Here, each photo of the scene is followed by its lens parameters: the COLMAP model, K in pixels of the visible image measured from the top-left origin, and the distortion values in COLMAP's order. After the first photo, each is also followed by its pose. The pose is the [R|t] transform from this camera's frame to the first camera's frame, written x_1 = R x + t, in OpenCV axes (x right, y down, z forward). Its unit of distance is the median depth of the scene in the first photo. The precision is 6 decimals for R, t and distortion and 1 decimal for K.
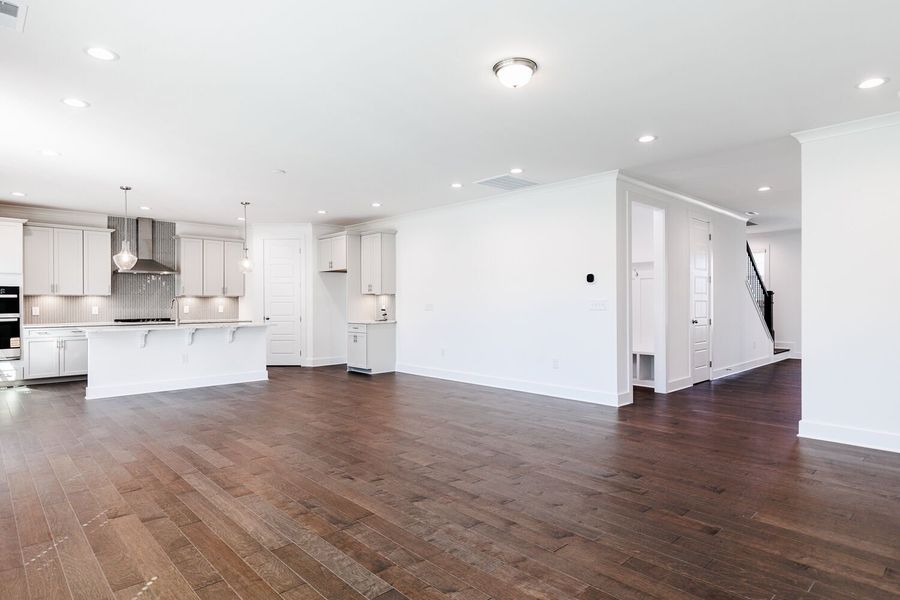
lens RADIAL K [[505.3, 0, 449.7], [0, 505.3, 299.2], [0, 0, 1]] dist [-0.002973, 0.000146]
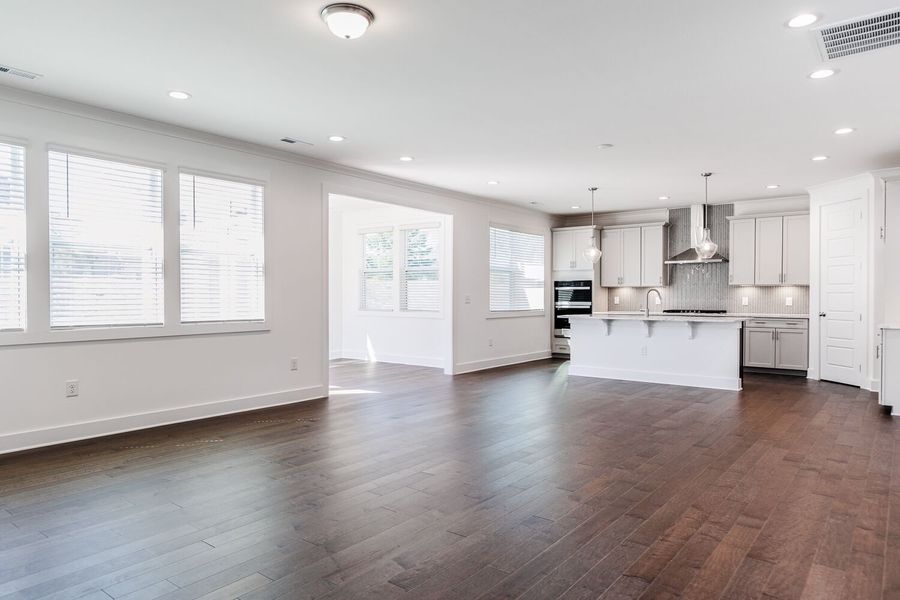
lens RADIAL K [[576.1, 0, 450.5], [0, 576.1, 299.5], [0, 0, 1]] dist [0.000291, 0.000215]
pose [[0.138760, 0.011491, -0.990259, 0.432144], [0.007268, 0.999894, 0.012621, 0.001551], [0.990299, -0.008949, 0.138662, 0.394309]]
